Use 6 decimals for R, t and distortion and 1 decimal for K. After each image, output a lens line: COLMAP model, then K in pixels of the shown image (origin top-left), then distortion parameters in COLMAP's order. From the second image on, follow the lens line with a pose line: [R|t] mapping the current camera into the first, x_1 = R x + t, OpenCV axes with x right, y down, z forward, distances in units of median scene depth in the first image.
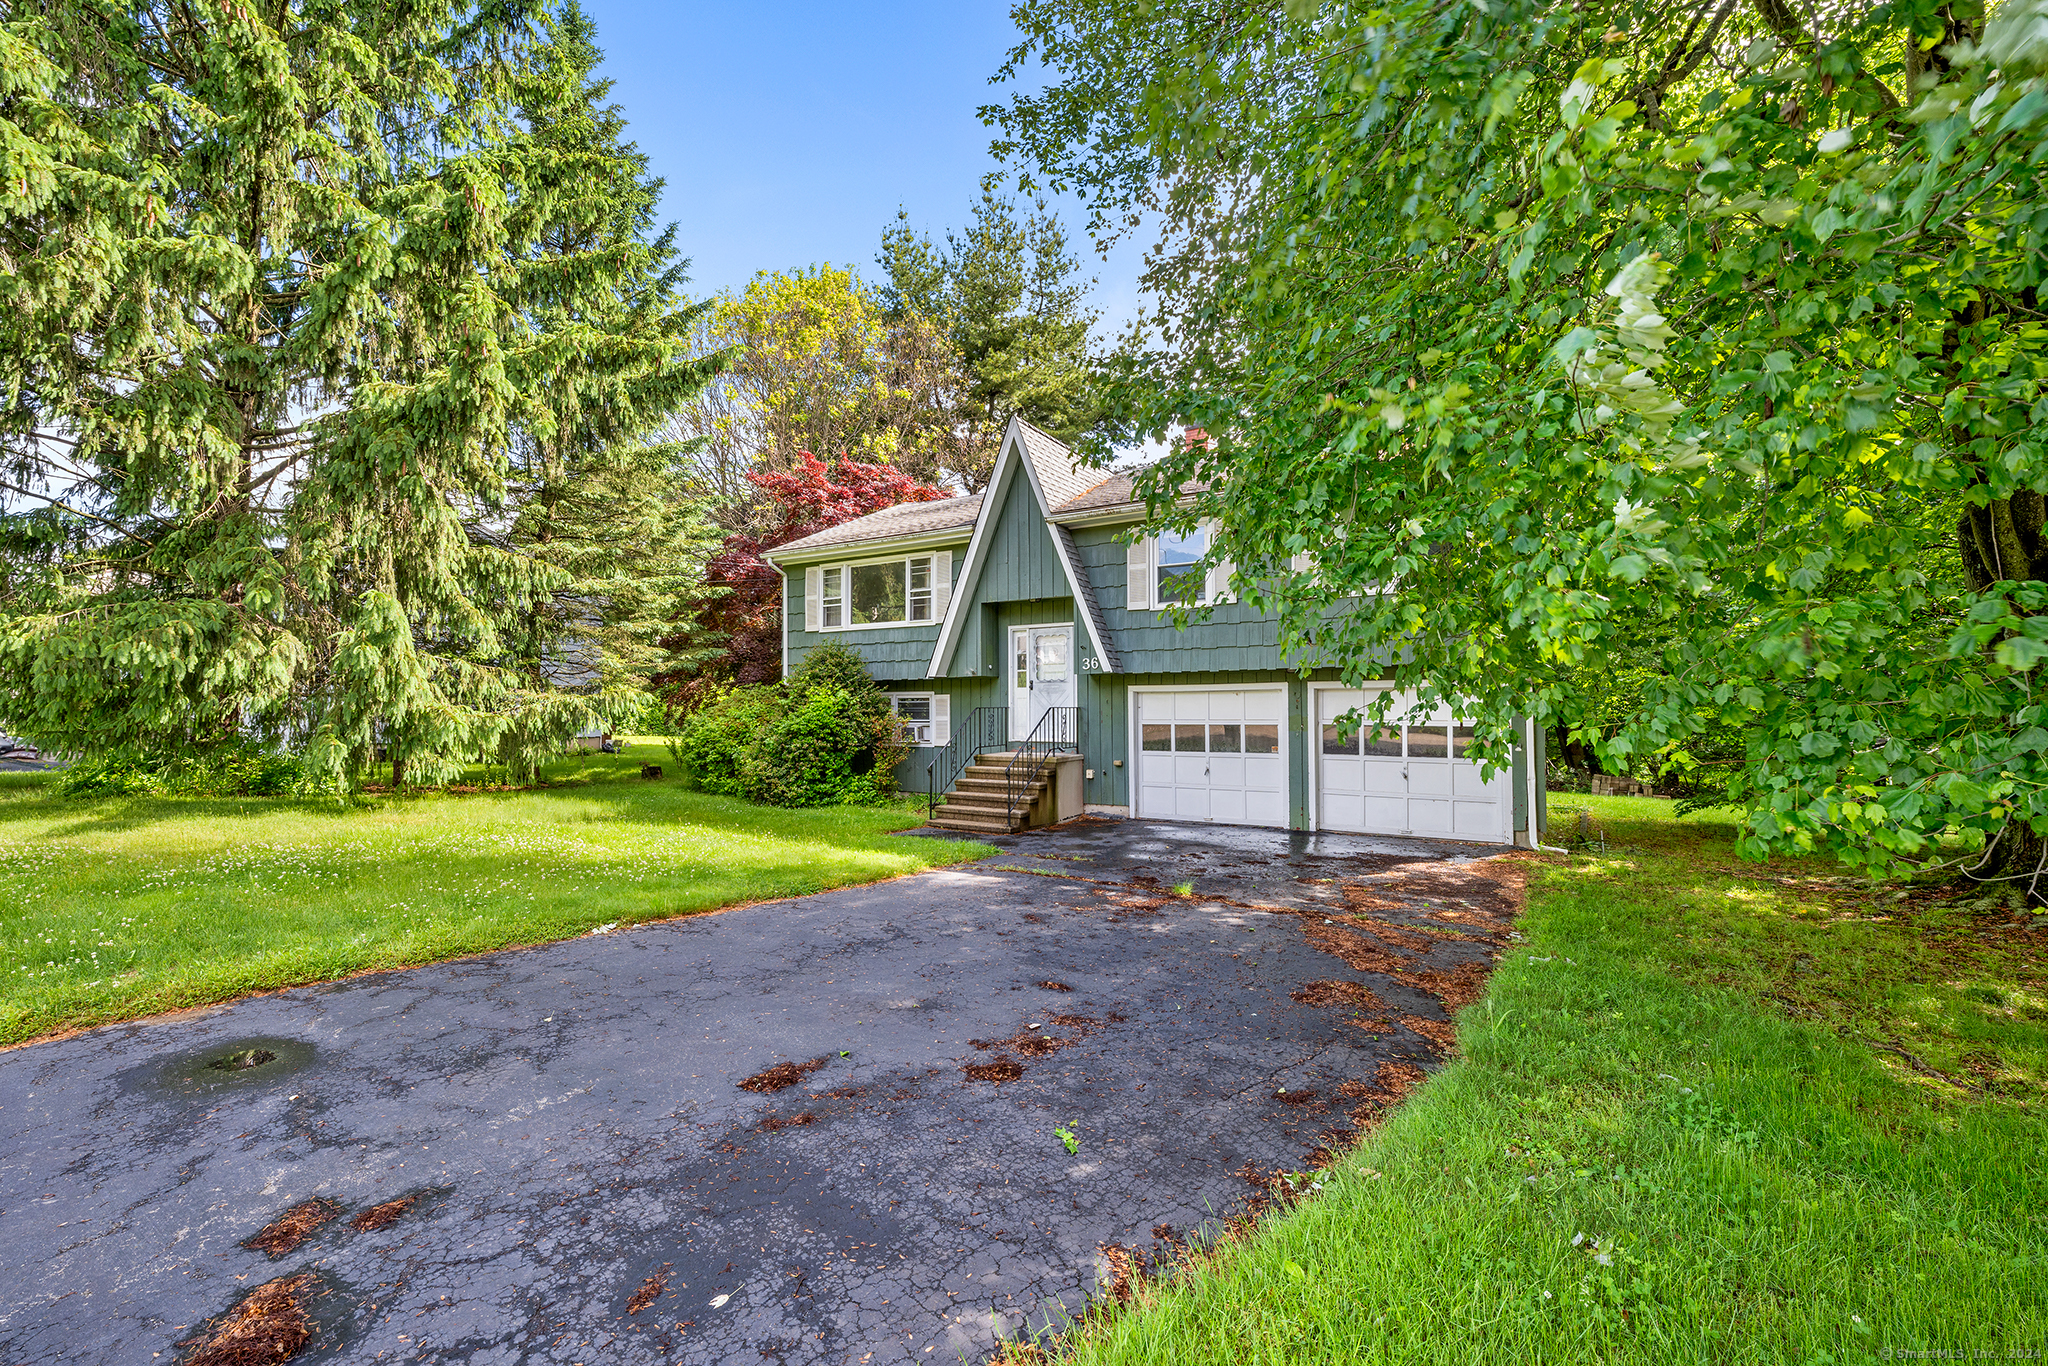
lens RADIAL K [[823.0, 0, 1019.3], [0, 823.0, 680.3], [0, 0, 1]] dist [-0.000171, -0.000059]
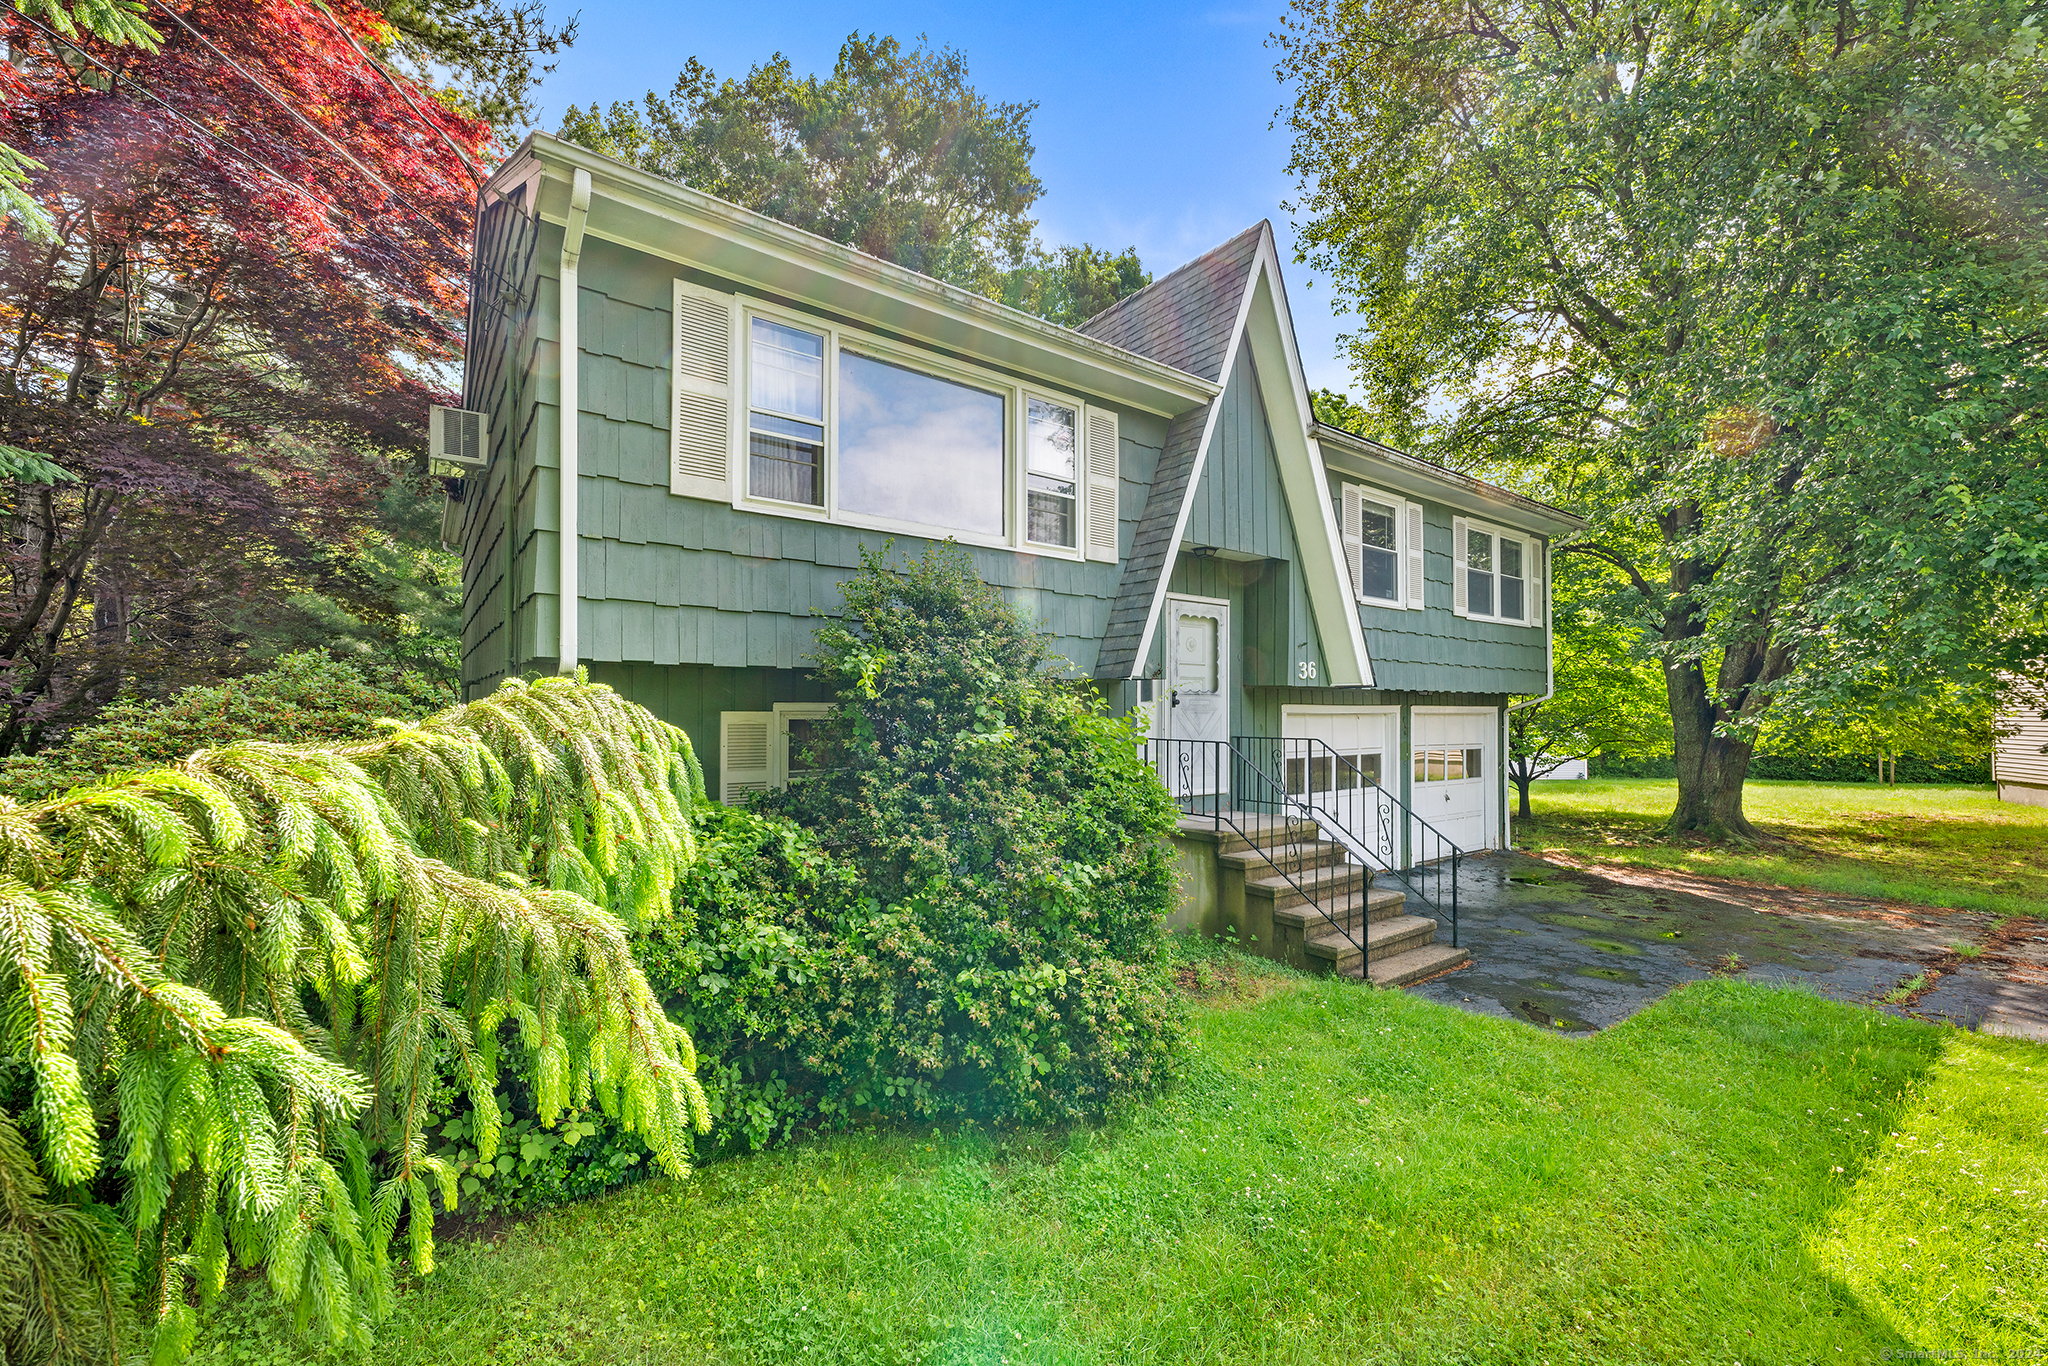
lens RADIAL K [[824.6, 0, 1024.4], [0, 824.6, 698.5], [0, 0, 1]] dist [0.003009, -0.000078]
pose [[0.359848, 0.022336, 0.932743, -0.597683], [-0.034258, 0.999356, -0.010714, 0.016638], [-0.932382, -0.028098, 0.360382, 0.951596]]
